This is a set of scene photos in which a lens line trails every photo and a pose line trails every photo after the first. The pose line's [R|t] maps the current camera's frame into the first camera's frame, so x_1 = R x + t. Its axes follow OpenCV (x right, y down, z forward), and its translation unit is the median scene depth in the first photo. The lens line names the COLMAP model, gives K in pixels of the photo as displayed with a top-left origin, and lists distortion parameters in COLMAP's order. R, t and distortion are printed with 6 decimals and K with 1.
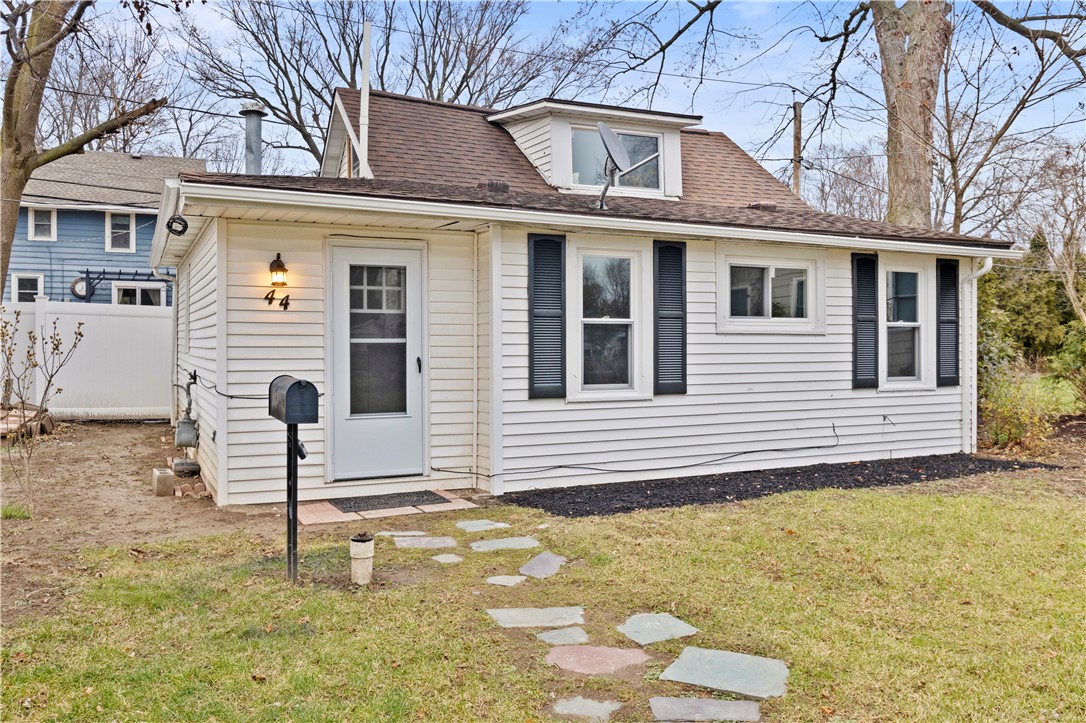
lens RADIAL K [[884.8, 0, 542.3], [0, 884.8, 356.8], [0, 0, 1]] dist [-0.036167, -0.018466]
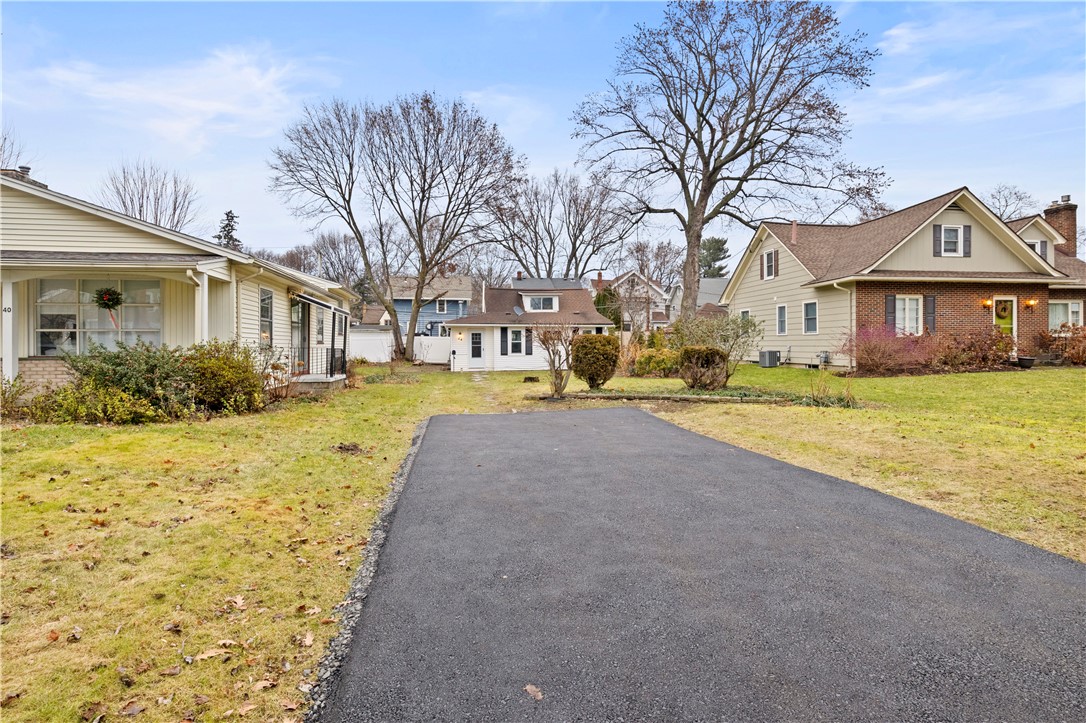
lens RADIAL K [[559.8, 0, 542.4], [0, 559.8, 360.1], [0, 0, 1]] dist [-0.003148, -0.000418]
pose [[0.961445, -0.000073, -0.274999, 1.190674], [0.002834, 0.999949, 0.009646, 0.042096], [0.274984, -0.010054, 0.961396, -2.348061]]
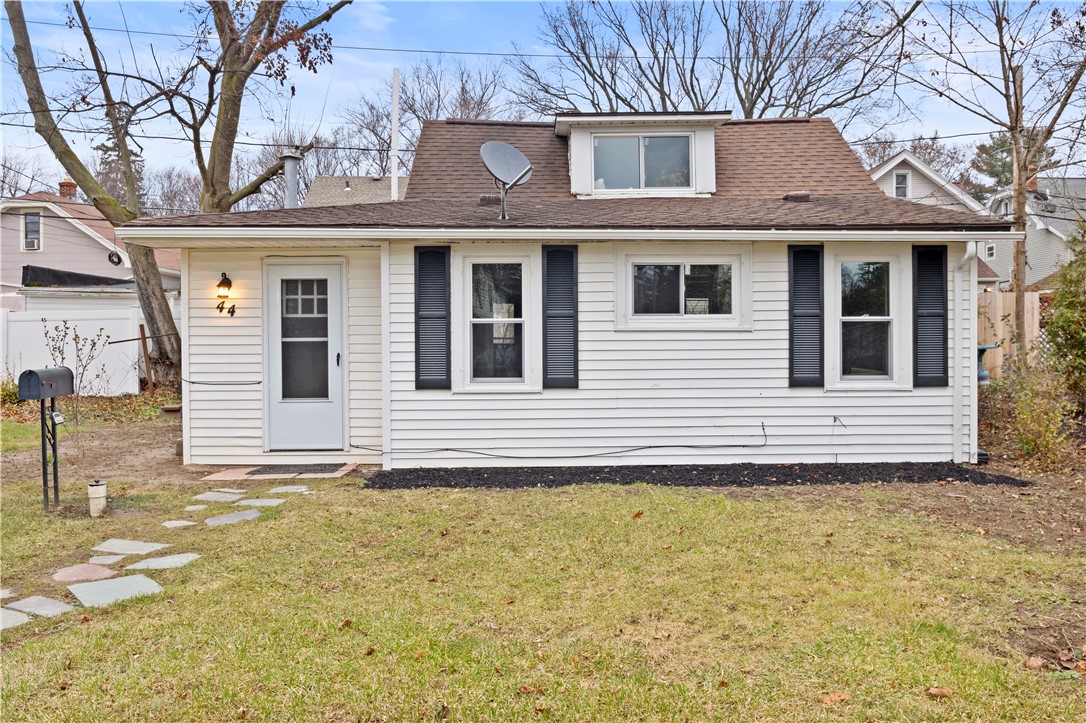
lens RADIAL K [[884.8, 0, 541.5], [0, 884.8, 363.4], [0, 0, 1]] dist [-0.036167, -0.018466]
pose [[0.904863, 0.006497, -0.425654, 0.579379], [-0.002455, 0.999947, 0.010045, 0.001636], [0.425697, -0.008045, 0.904830, 0.019953]]
